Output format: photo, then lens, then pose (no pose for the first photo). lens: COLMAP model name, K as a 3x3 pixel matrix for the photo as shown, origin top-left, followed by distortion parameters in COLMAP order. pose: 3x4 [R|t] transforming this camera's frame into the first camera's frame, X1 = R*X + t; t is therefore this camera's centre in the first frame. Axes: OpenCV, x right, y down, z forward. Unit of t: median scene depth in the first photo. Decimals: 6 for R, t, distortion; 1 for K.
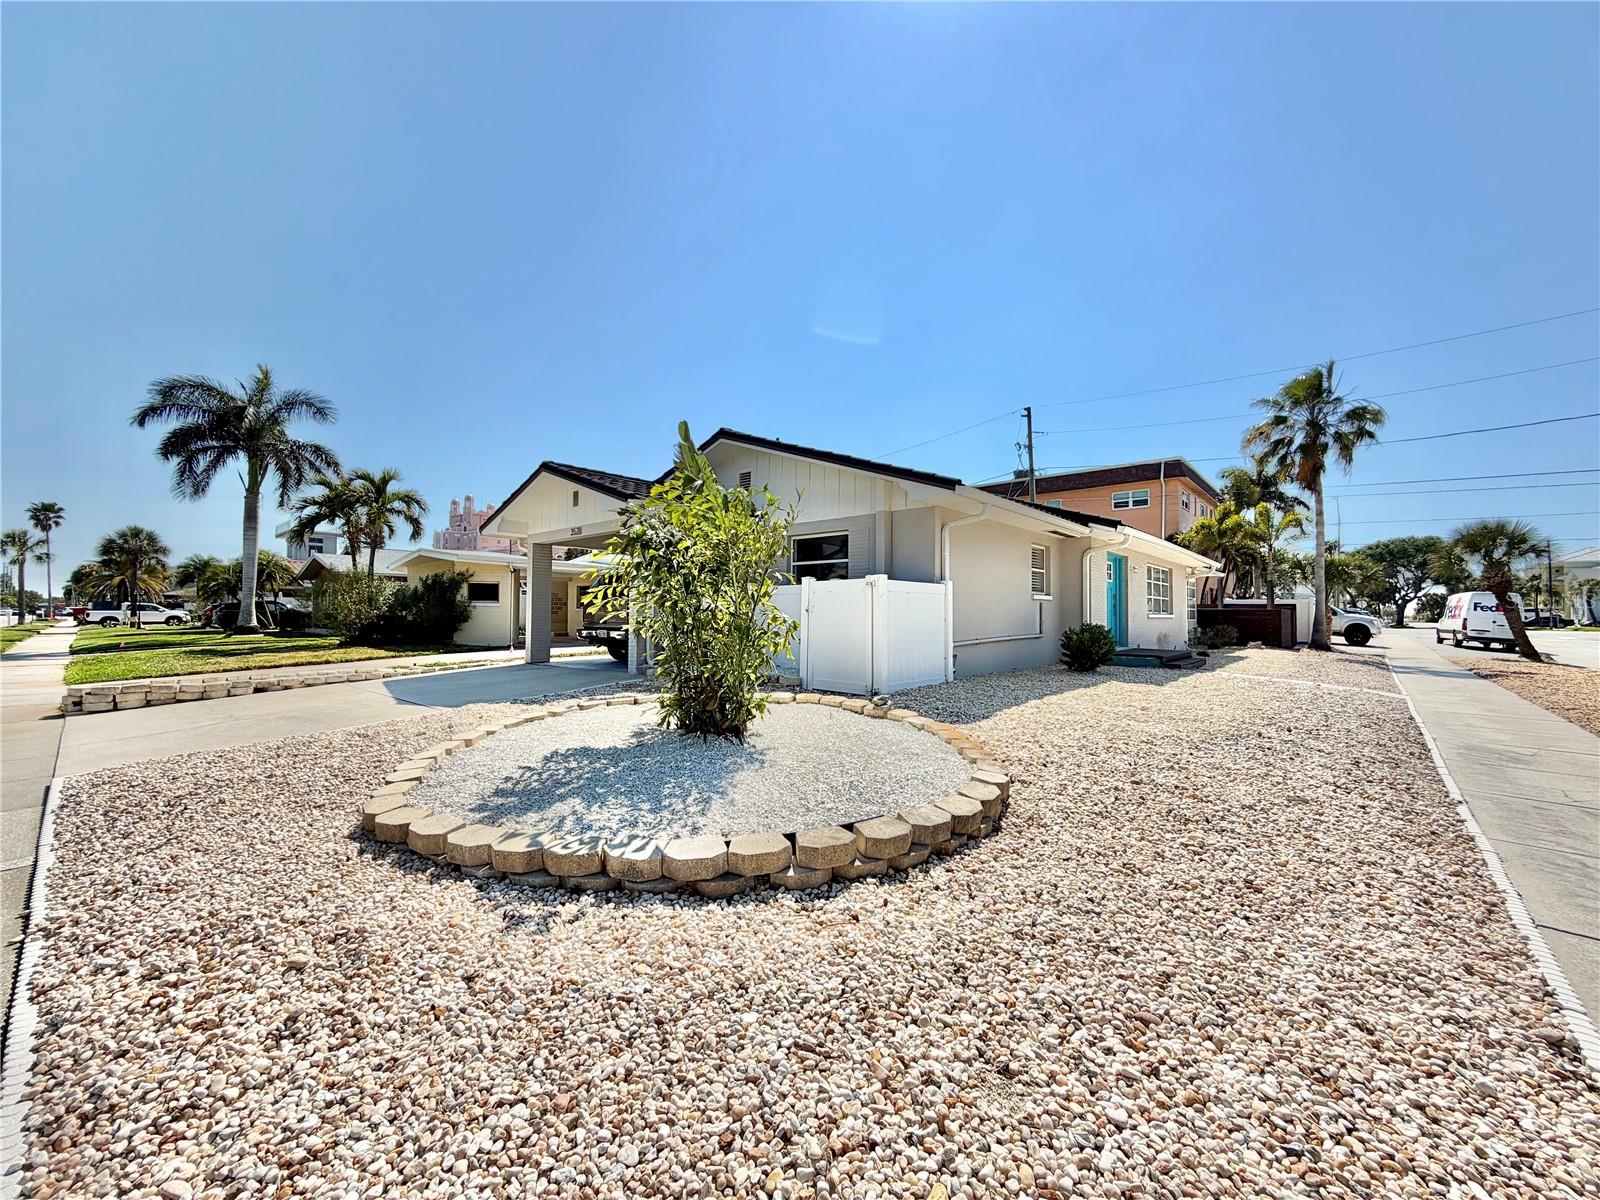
lens RADIAL K [[640.0, 0, 797.3], [0, 640.0, 600.0], [0, 0, 1]] dist [0.000721, 0.000358]
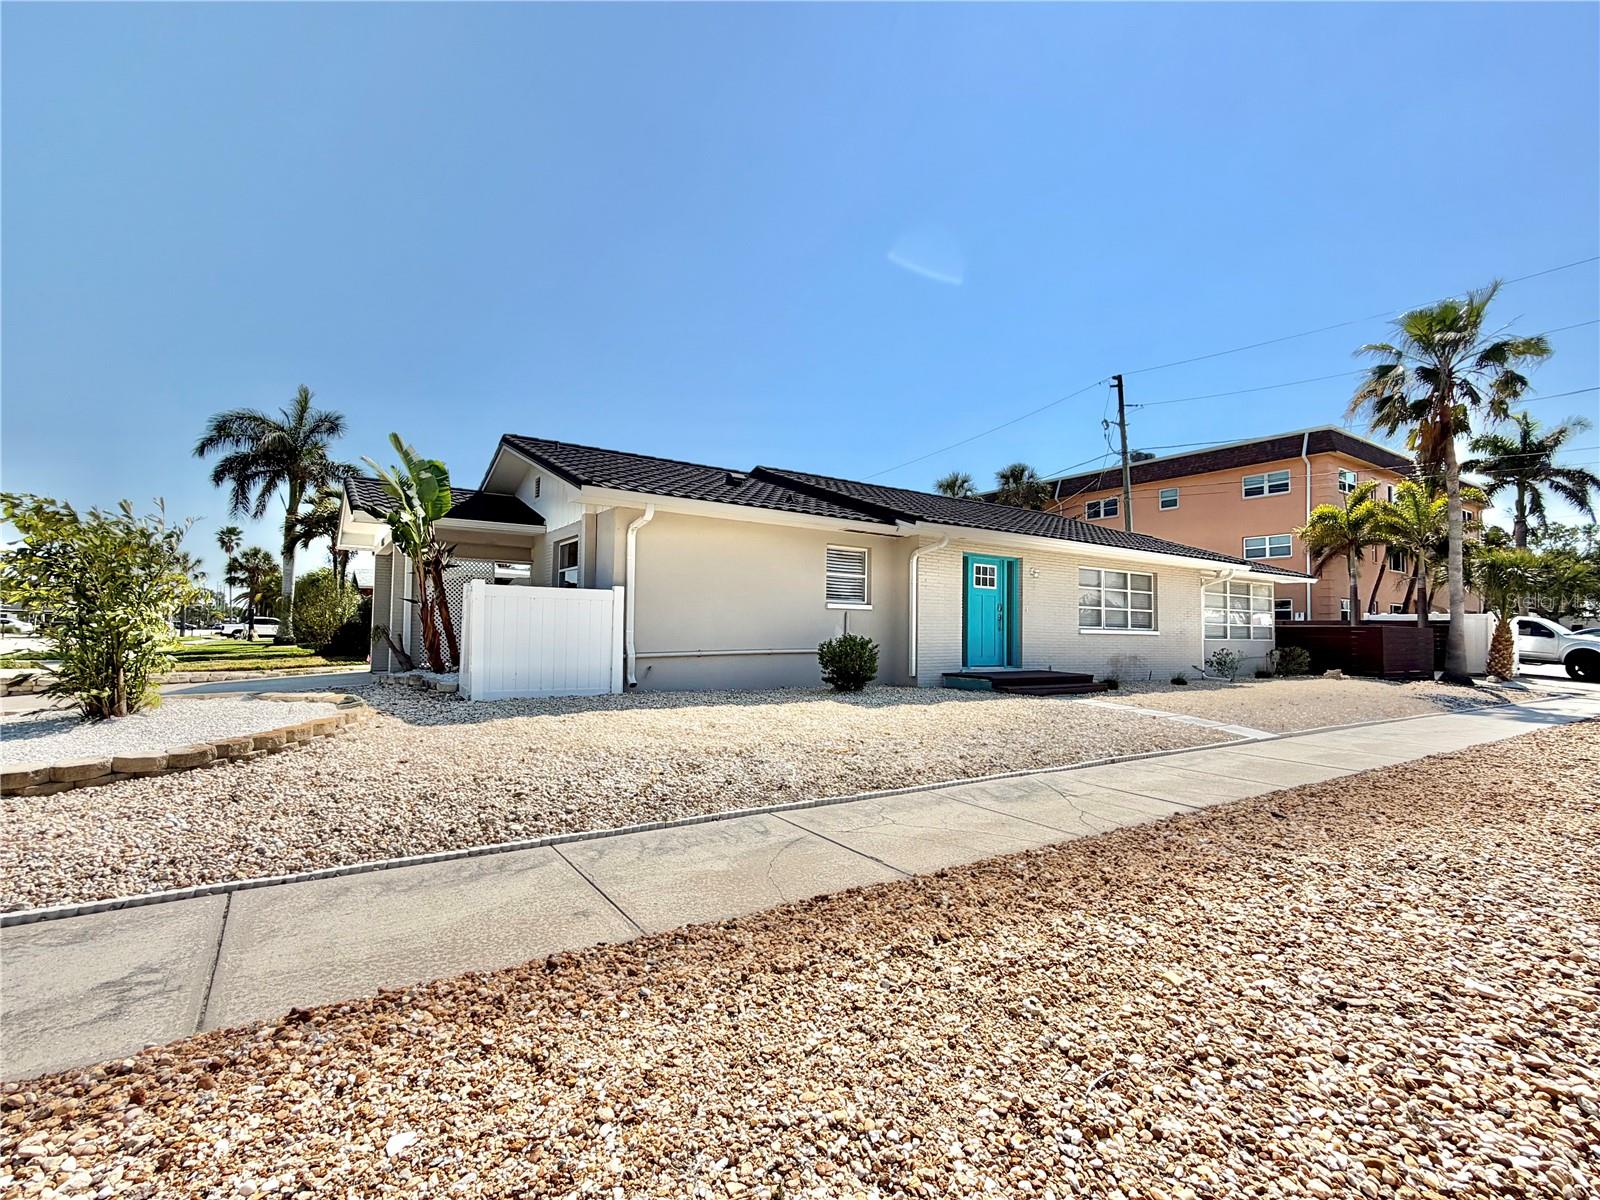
lens RADIAL K [[745.7, 0, 800.0], [0, 745.7, 600.0], [0, 0, 1]] dist [0.001259, 0.000231]
pose [[0.969437, -0.003131, -0.245319, 1.585795], [-0.002840, 0.999708, -0.023981, 0.032979], [0.245322, 0.023945, 0.969146, 0.014572]]
